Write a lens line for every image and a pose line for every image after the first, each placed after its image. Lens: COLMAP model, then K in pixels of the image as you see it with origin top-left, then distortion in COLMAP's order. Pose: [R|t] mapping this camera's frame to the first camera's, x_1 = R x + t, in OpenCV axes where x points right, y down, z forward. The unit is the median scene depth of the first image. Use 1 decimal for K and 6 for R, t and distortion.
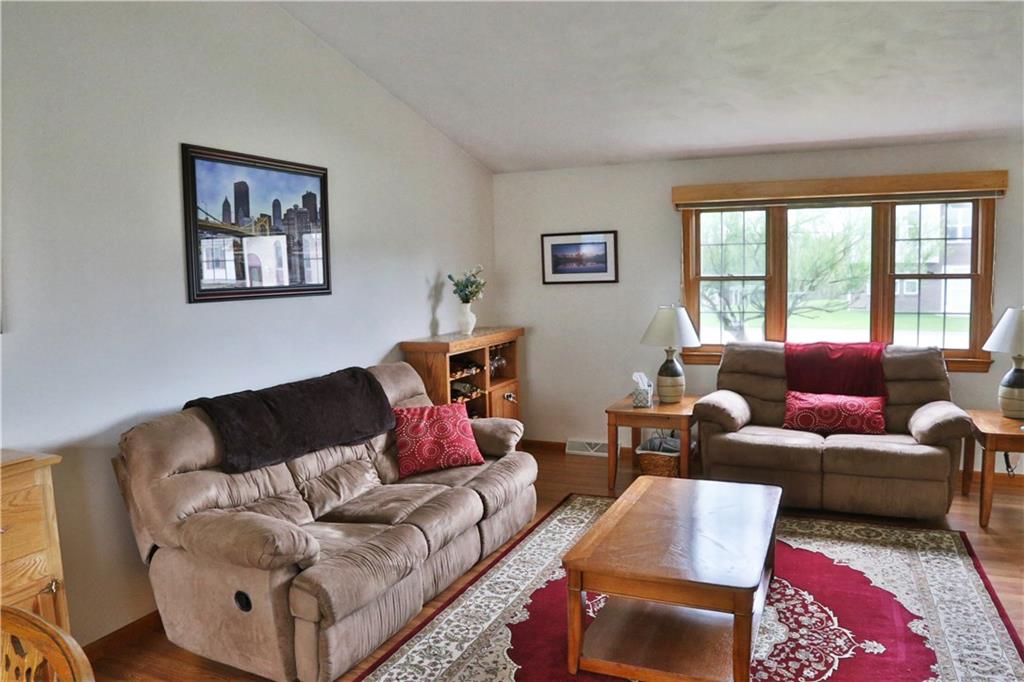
lens RADIAL K [[741.7, 0, 515.2], [0, 741.7, 342.2], [0, 0, 1]] dist [-0.111137, 0.047933]
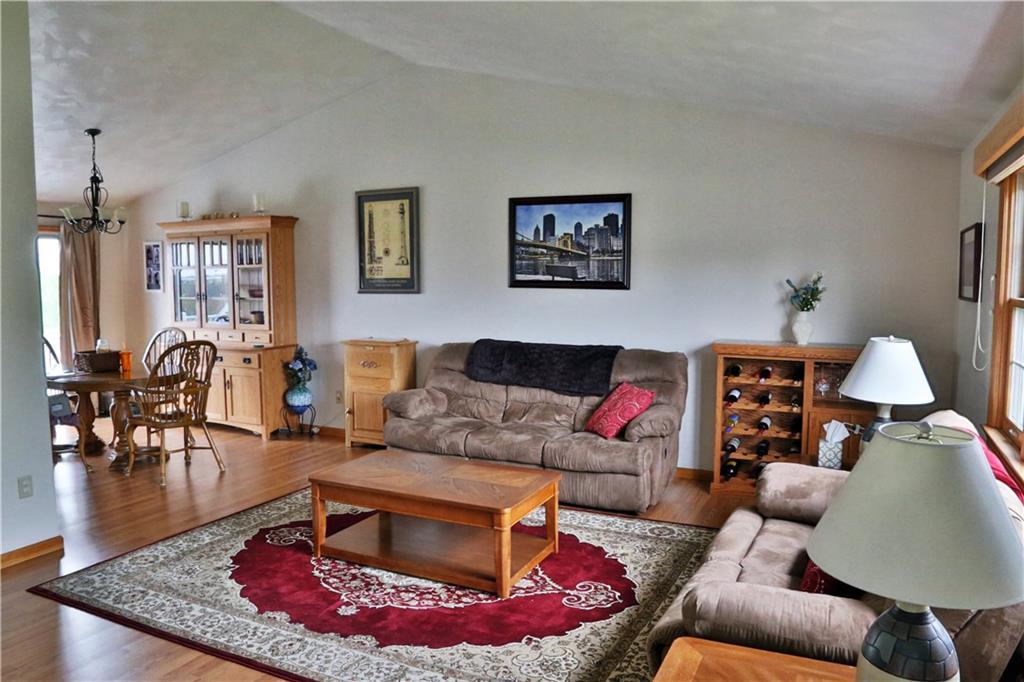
lens RADIAL K [[741.7, 0, 515.6], [0, 741.7, 342.2], [0, 0, 1]] dist [-0.111137, 0.047933]
pose [[-0.035918, 0.120251, -0.992094, 1.000450], [-0.099463, 0.987375, 0.123280, -0.106804], [0.994393, 0.103105, -0.023504, 0.780750]]
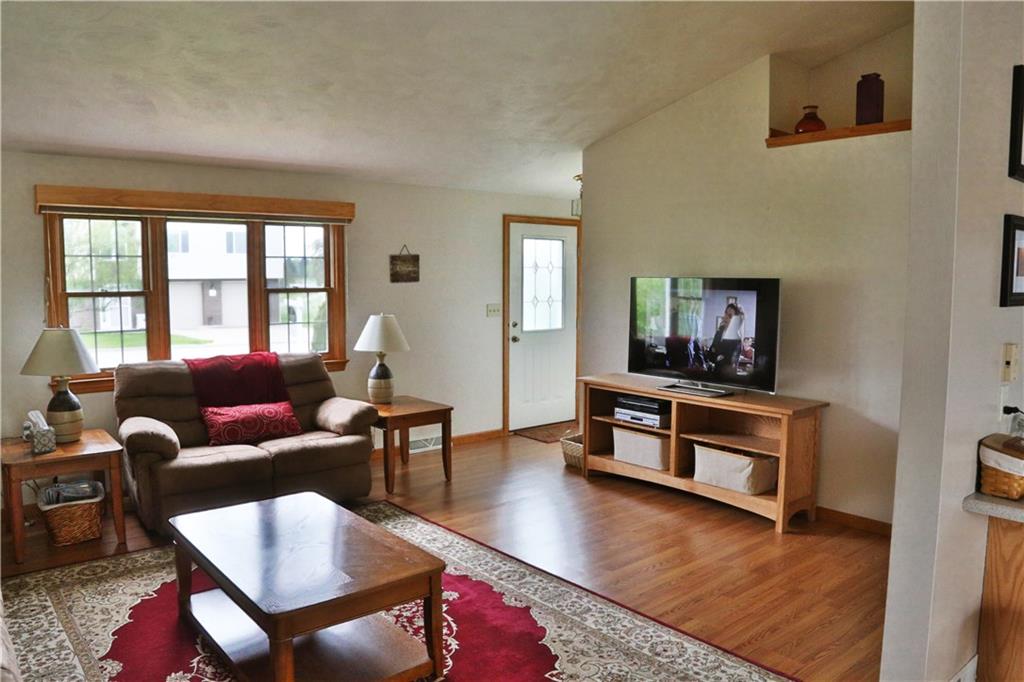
lens RADIAL K [[741.7, 0, 516.7], [0, 741.7, 343.6], [0, 0, 1]] dist [-0.111137, 0.047933]
pose [[0.437540, -0.059146, 0.897251, -0.333018], [0.079160, 0.996494, 0.027086, -0.013057], [-0.895708, 0.059175, 0.440688, 0.203724]]
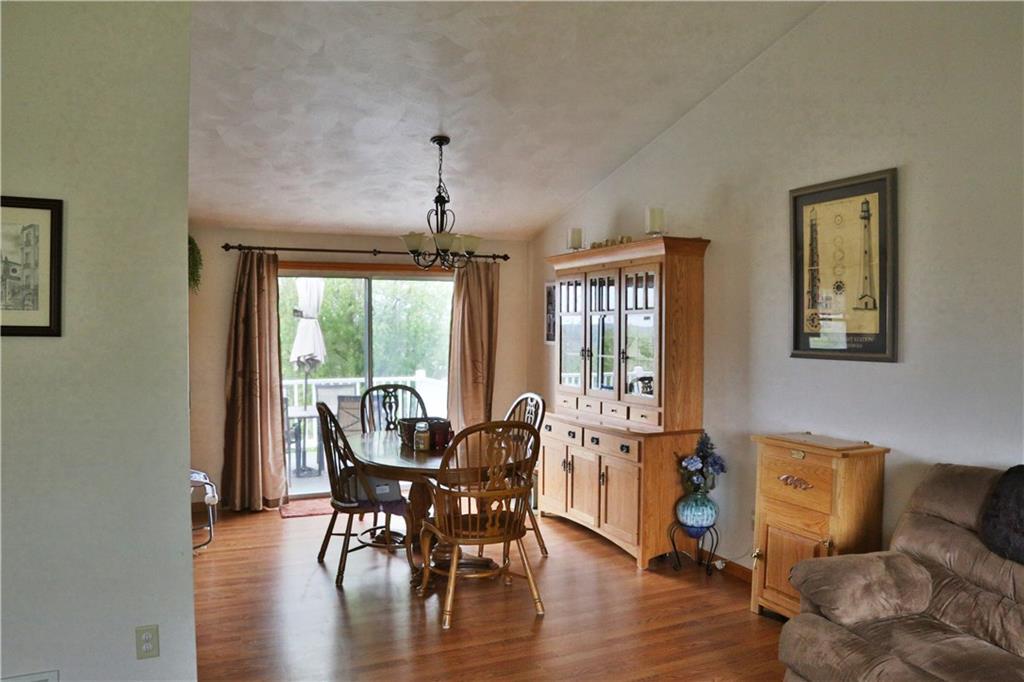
lens RADIAL K [[741.7, 0, 513.7], [0, 741.7, 341.7], [0, 0, 1]] dist [-0.111137, 0.047933]
pose [[-0.658396, 0.042422, -0.751475, 0.420915], [-0.063488, 0.991722, 0.111609, -0.085906], [0.749989, 0.121193, -0.650253, 0.743381]]
